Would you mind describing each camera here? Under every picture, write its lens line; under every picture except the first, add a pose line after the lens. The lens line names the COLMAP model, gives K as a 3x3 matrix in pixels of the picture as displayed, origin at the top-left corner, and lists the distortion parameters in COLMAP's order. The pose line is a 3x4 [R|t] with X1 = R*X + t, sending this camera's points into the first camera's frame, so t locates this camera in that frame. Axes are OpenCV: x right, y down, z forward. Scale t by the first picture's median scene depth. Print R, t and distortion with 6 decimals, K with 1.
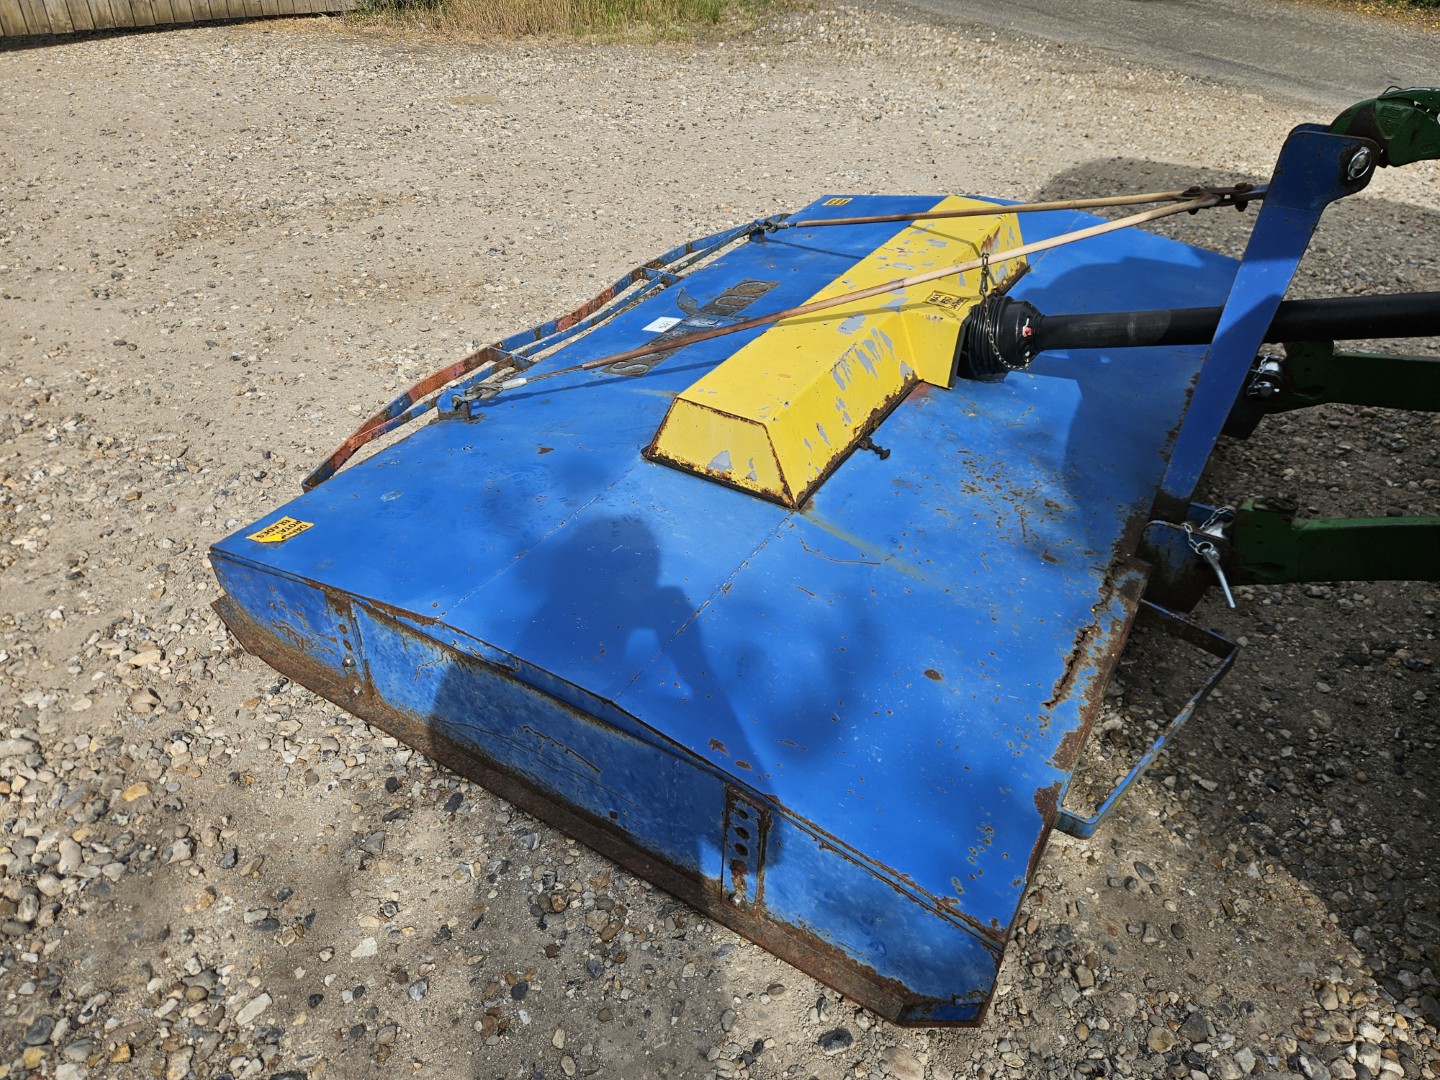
lens RADIAL K [[984.2, 0, 697.0], [0, 984.2, 519.1], [0, 0, 1]] dist [0.069983, -0.062344]
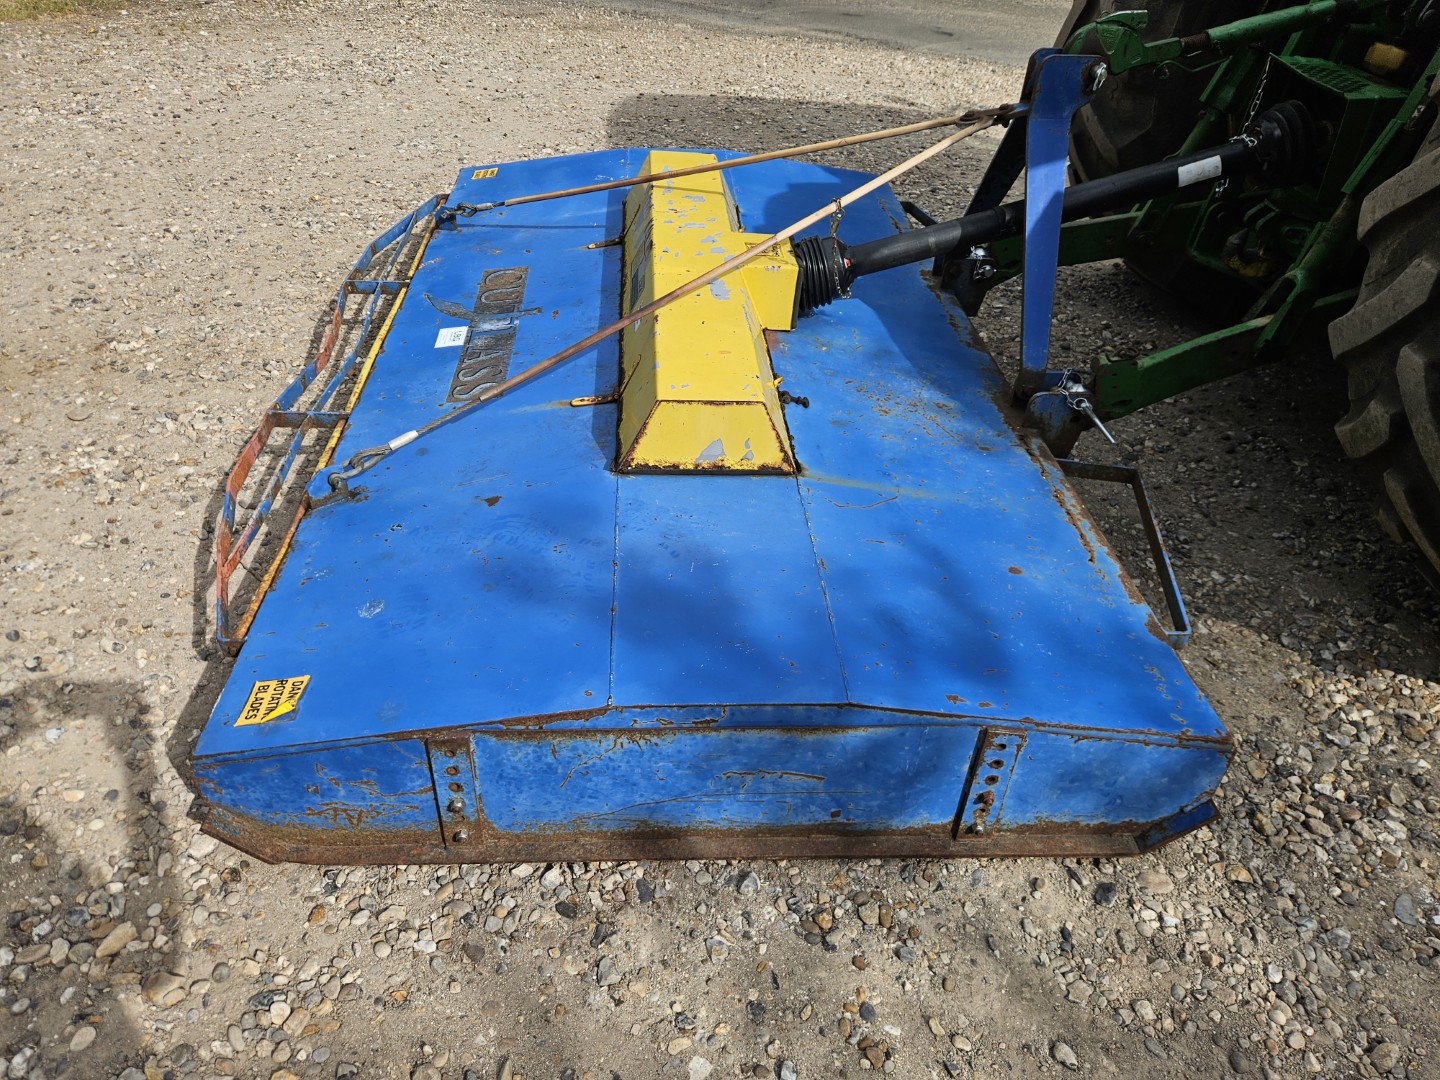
lens RADIAL K [[984.2, 0, 697.0], [0, 984.2, 519.1], [0, 0, 1]] dist [0.069983, -0.062344]
pose [[0.821729, -0.320694, 0.471080, -0.491993], [0.298545, 0.946373, 0.123488, -0.125645], [-0.485419, 0.039165, 0.873404, 0.159642]]
